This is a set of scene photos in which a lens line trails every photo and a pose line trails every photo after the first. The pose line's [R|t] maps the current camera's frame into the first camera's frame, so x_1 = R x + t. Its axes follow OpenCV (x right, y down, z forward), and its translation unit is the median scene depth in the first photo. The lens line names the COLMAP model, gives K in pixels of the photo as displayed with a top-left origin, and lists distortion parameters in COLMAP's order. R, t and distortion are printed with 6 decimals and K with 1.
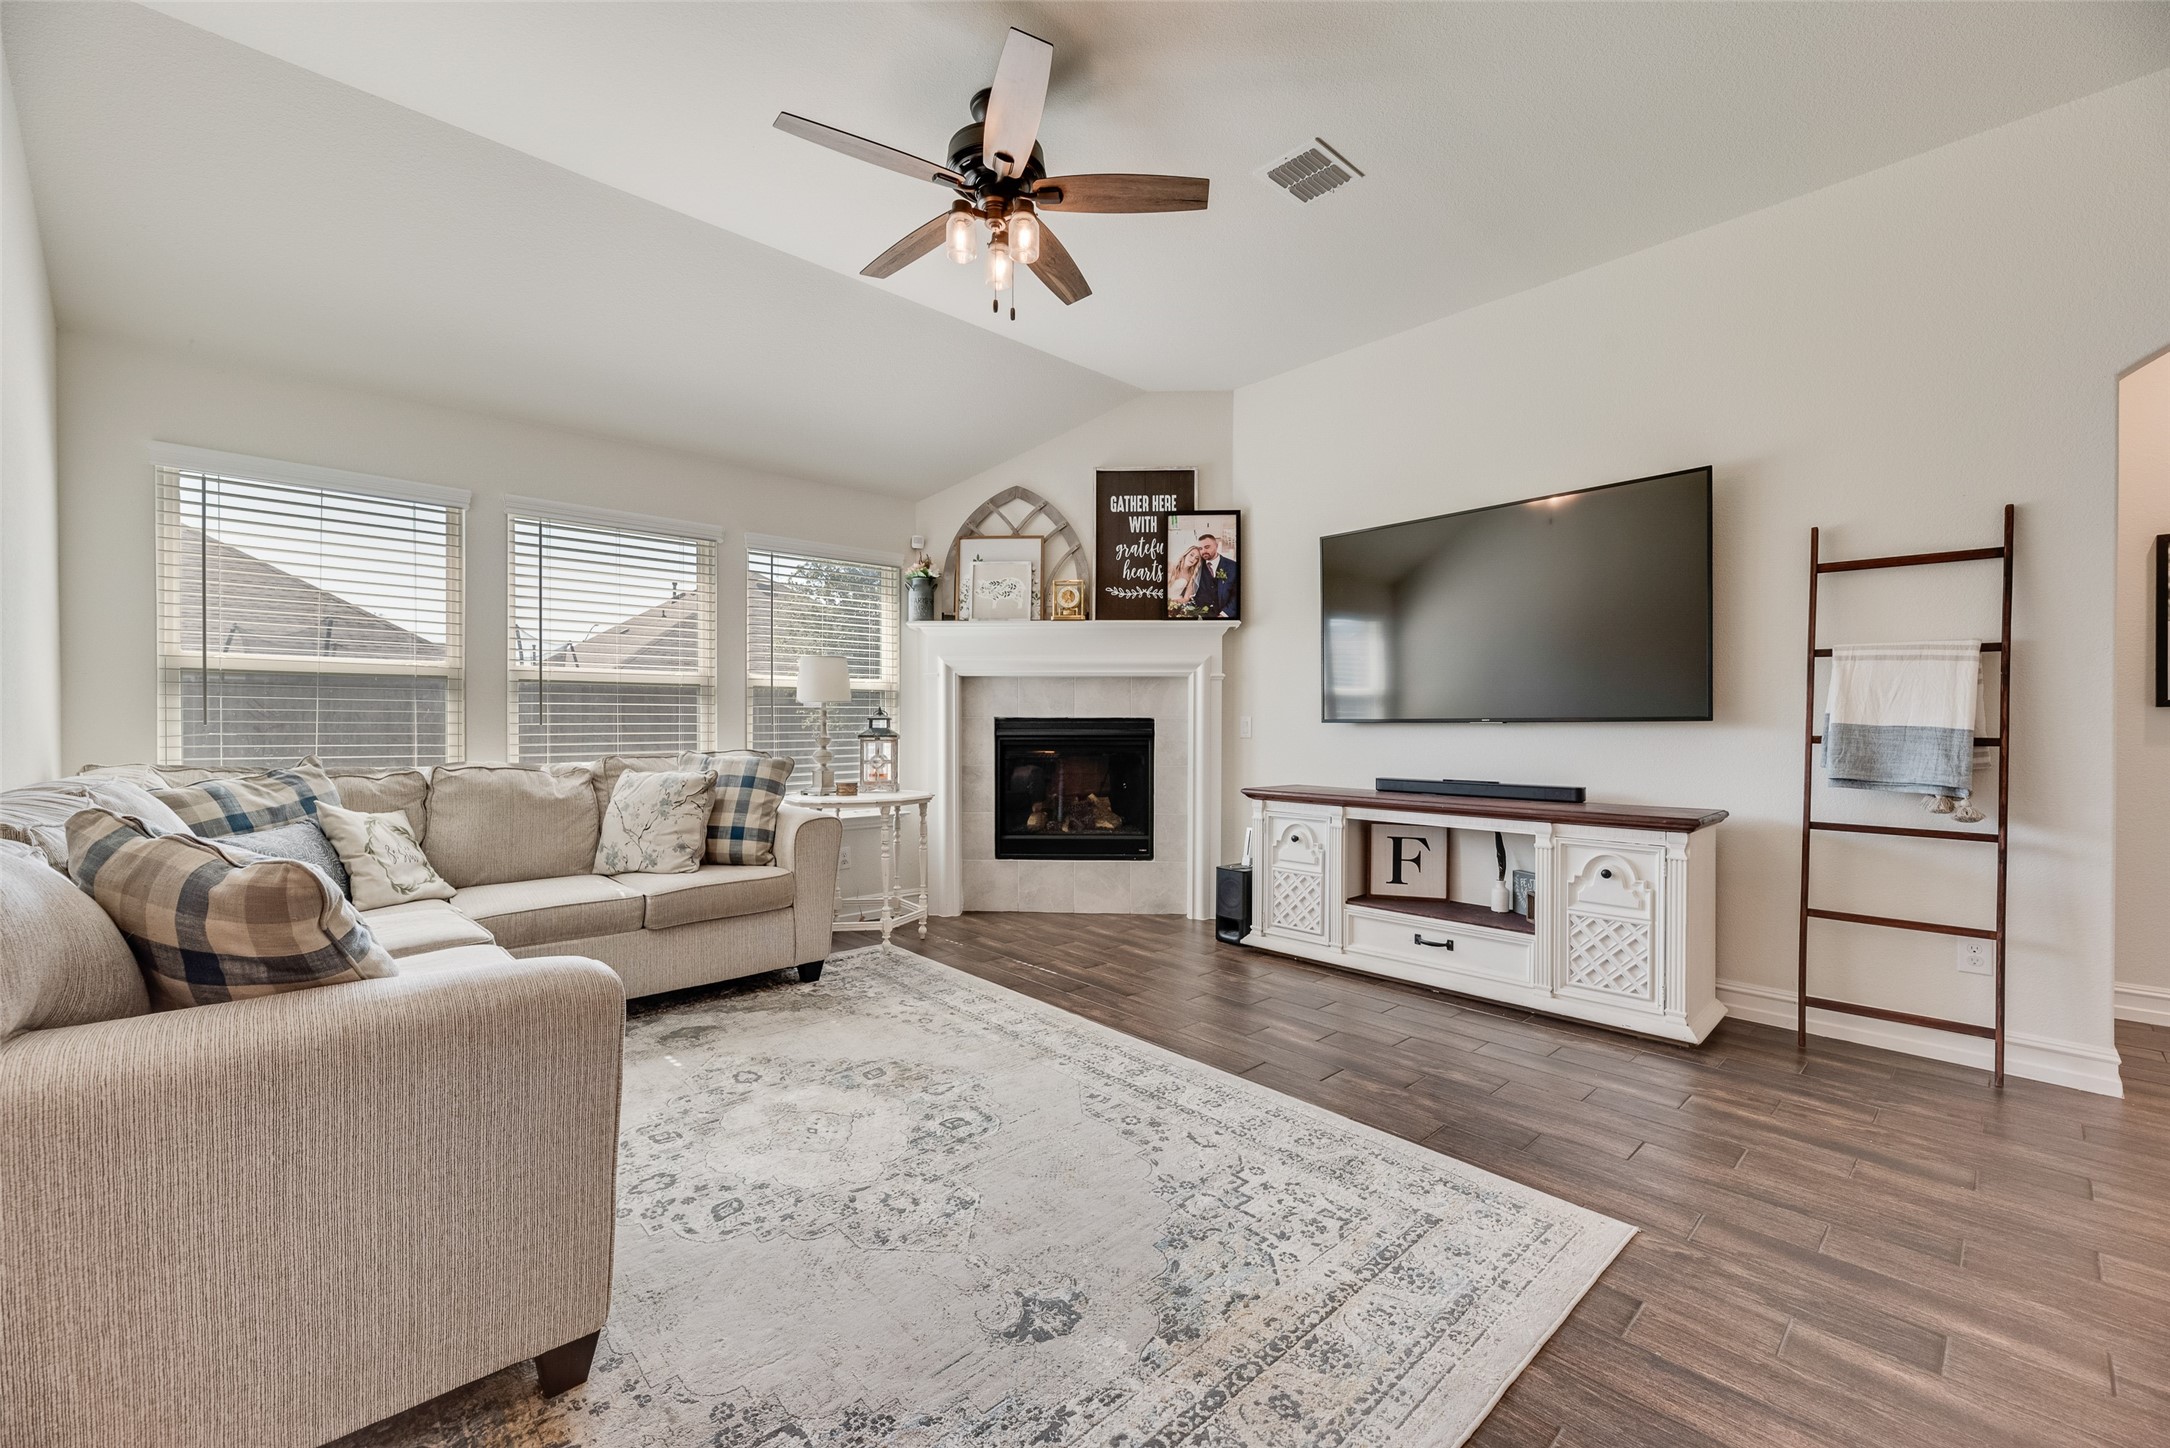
lens RADIAL K [[875.6, 0, 1086.7], [0, 875.6, 730.8], [0, 0, 1]] dist [0.005725, -0.000186]
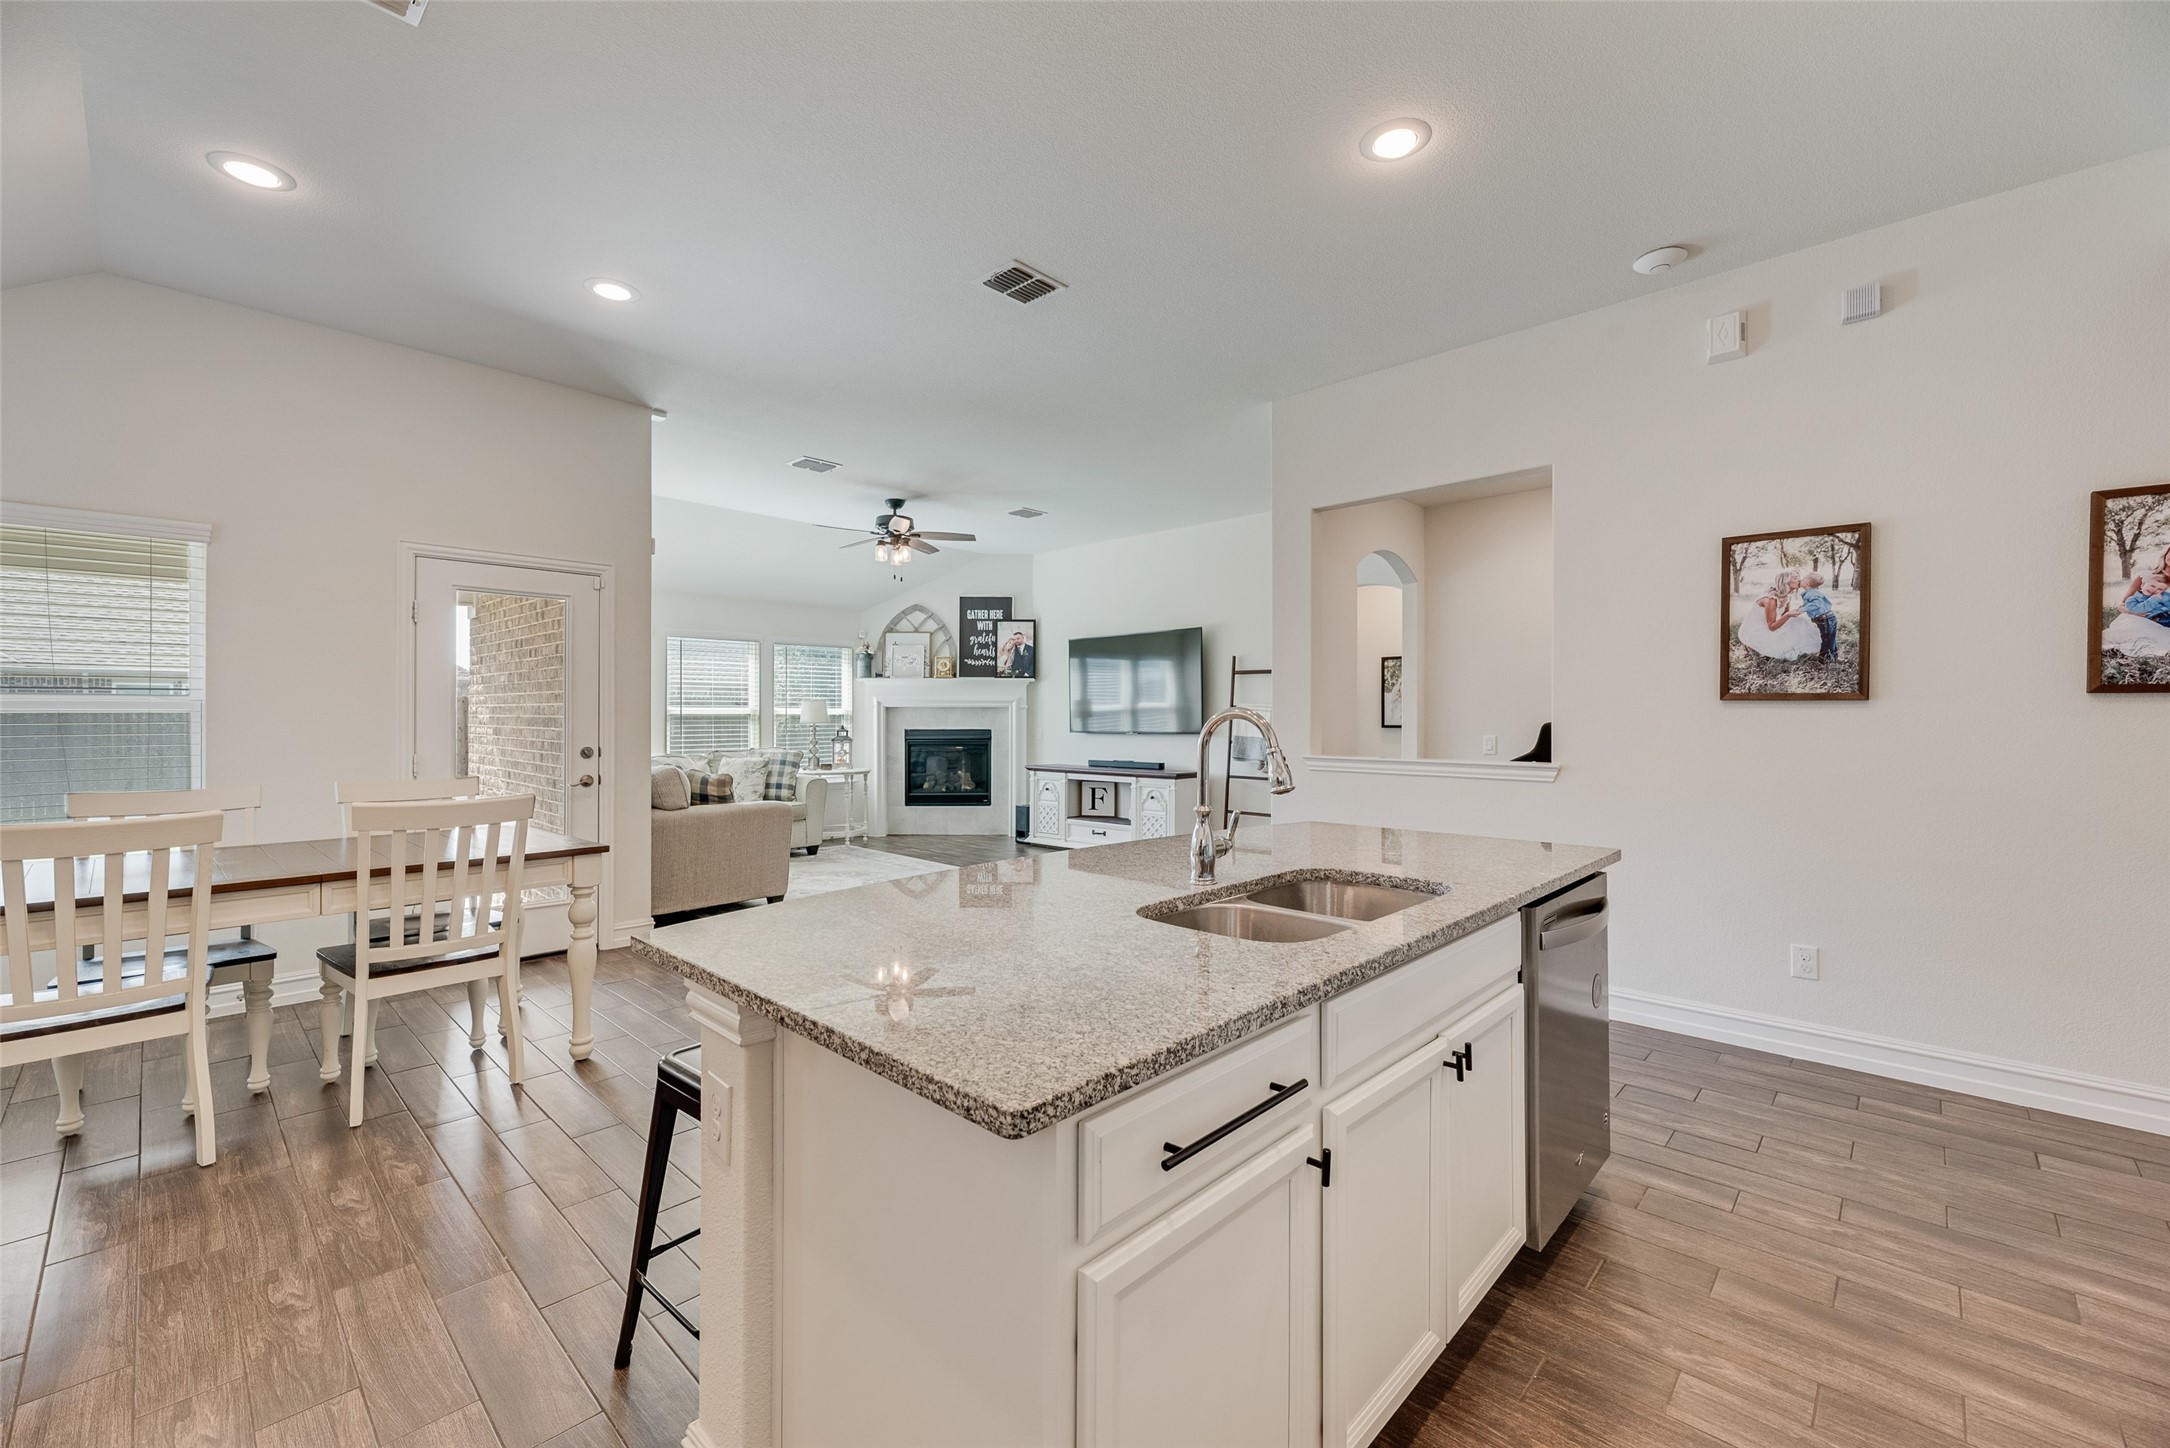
lens RADIAL K [[874.0, 0, 1087.3], [0, 874.0, 716.9], [0, 0, 1]] dist [0.000361, -0.000159]
pose [[0.997724, -0.001480, 0.067410, 0.159298], [0.002079, 0.999959, -0.008807, -0.024694], [-0.067394, 0.008927, 0.997687, -0.888604]]
